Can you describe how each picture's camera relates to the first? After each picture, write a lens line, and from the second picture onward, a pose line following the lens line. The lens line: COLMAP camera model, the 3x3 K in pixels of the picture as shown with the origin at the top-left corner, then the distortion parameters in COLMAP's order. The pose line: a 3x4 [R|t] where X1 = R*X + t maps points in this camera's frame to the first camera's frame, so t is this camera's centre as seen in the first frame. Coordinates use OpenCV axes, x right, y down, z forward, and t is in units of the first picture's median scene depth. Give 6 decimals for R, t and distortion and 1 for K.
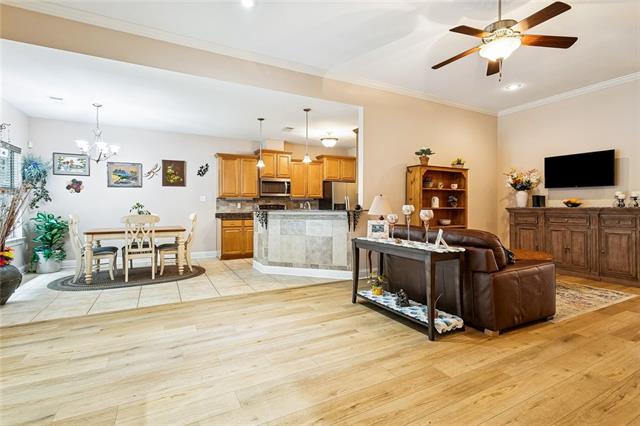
lens RADIAL K [[308.5, 0, 314.8], [0, 308.5, 209.0], [0, 0, 1]] dist [-0.001662, 0.003561]
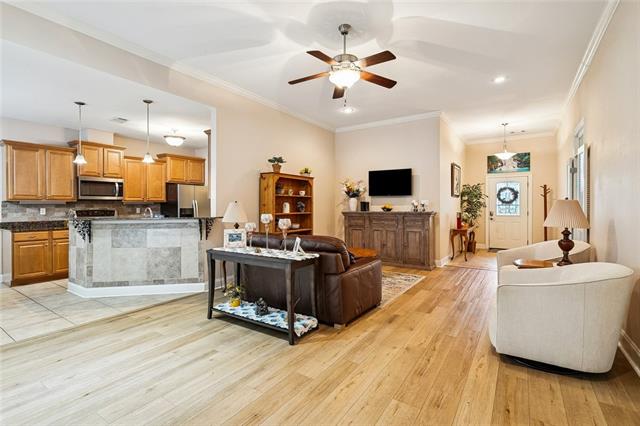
lens RADIAL K [[308.5, 0, 320.5], [0, 308.5, 211.5], [0, 0, 1]] dist [-0.001662, 0.003561]
pose [[0.879499, -0.007151, 0.475846, -0.014366], [0.007934, 0.999968, 0.000362, -0.012298], [-0.475834, 0.003457, 0.879528, 0.018425]]
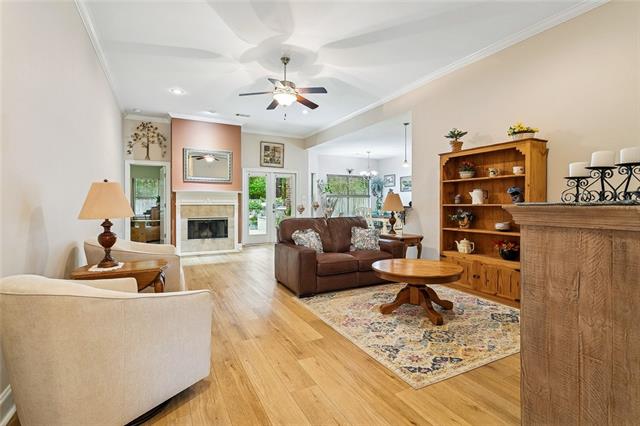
lens RADIAL K [[308.5, 0, 320.2], [0, 308.5, 207.6], [0, 0, 1]] dist [-0.001662, 0.003561]
pose [[0.003290, 0.011725, -0.999926, 1.241866], [-0.008138, 0.999898, 0.011698, -0.002505], [0.999961, 0.008099, 0.003385, 0.687181]]
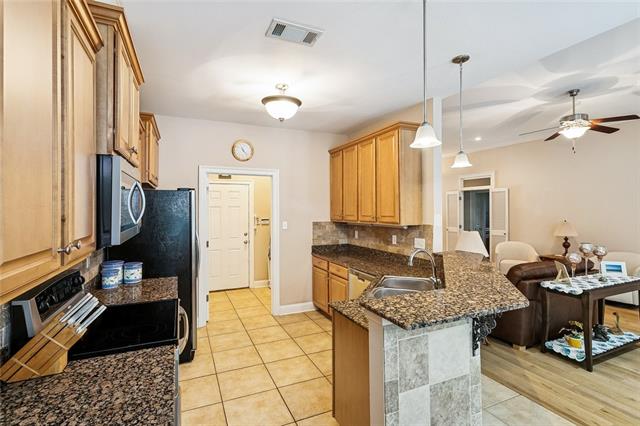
lens RADIAL K [[308.5, 0, 323.7], [0, 308.5, 209.6], [0, 0, 1]] dist [-0.001662, 0.003561]
pose [[0.044136, -0.002512, 0.999022, -0.531270], [0.012145, 0.999924, 0.001978, -0.095068], [-0.998952, 0.012045, 0.044163, 1.244365]]
